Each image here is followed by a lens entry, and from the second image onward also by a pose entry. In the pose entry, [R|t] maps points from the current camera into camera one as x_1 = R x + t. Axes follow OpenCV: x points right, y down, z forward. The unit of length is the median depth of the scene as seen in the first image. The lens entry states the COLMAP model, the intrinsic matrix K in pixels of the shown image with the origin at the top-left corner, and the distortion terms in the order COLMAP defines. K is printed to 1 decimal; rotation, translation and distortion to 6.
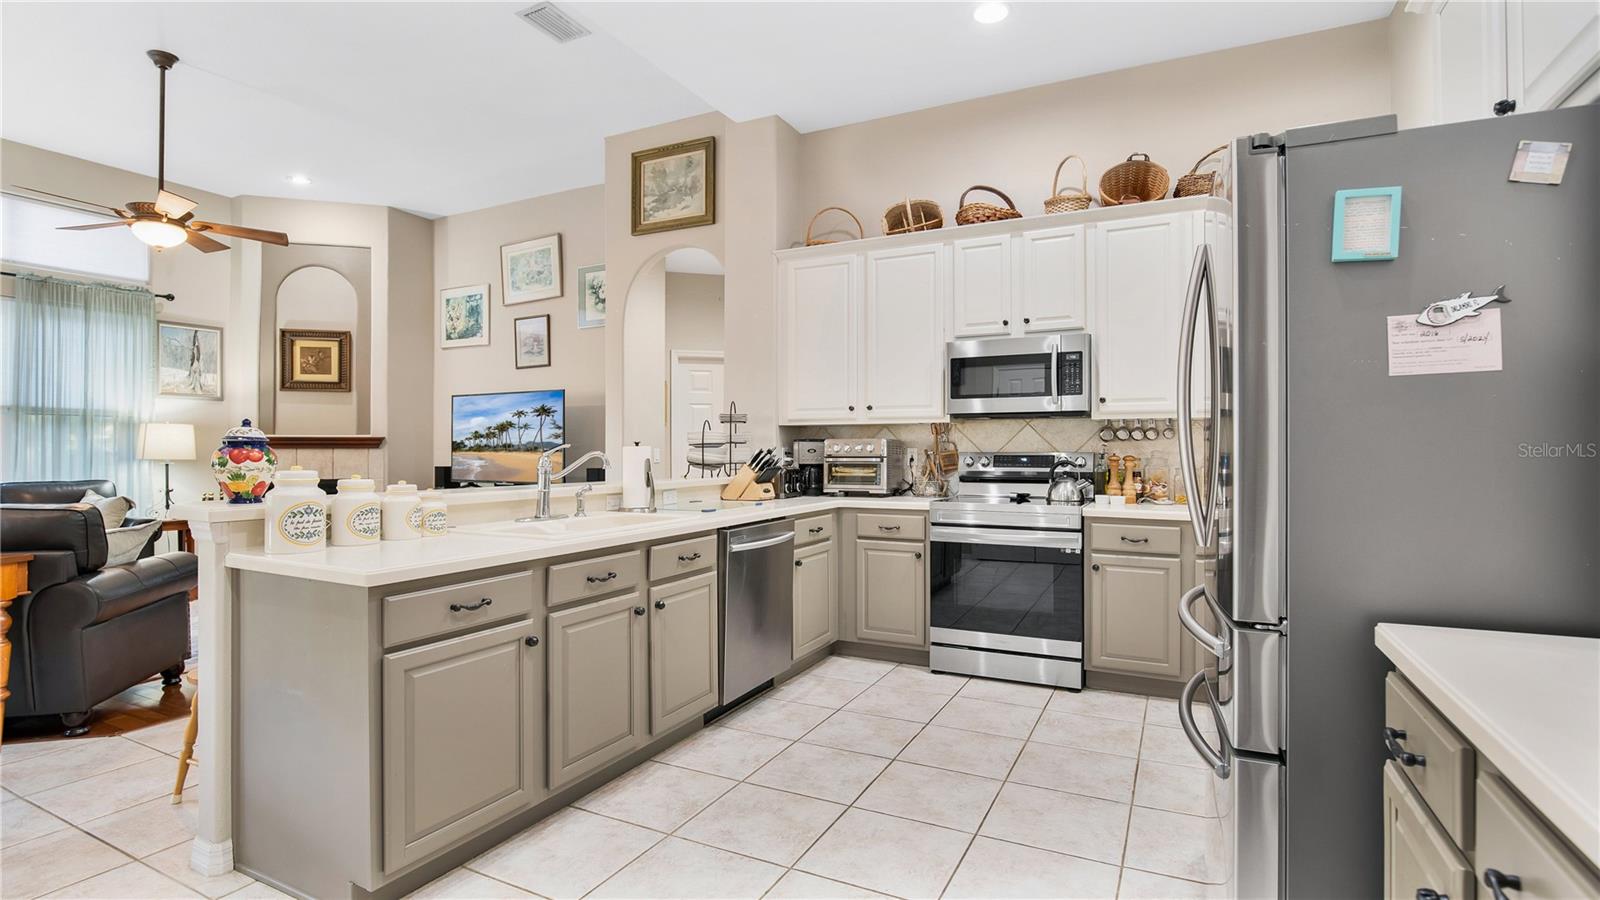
lens RADIAL K [[757.5, 0, 809.8], [0, 757.5, 445.9], [0, 0, 1]] dist [-0.029413, 0.004777]
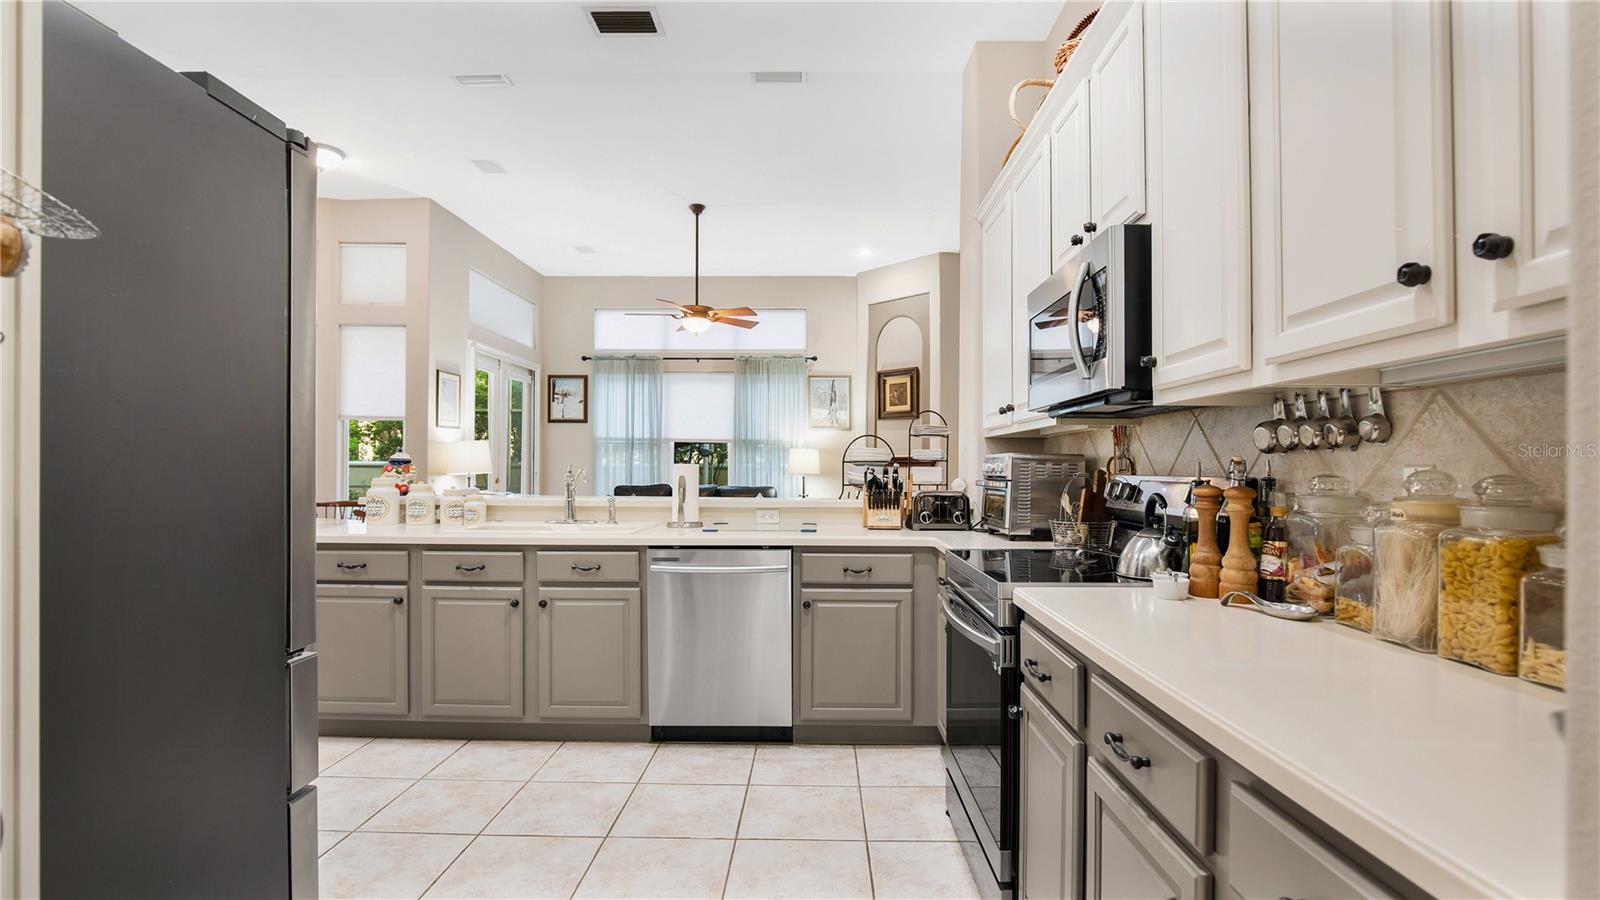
lens RADIAL K [[757.5, 0, 808.0], [0, 757.5, 461.7], [0, 0, 1]] dist [-0.029413, 0.004777]
pose [[0.435952, -0.003300, -0.899964, 0.644826], [-0.001240, 0.999990, -0.004267, 0.001397], [0.899969, 0.002976, 0.435944, 0.560684]]
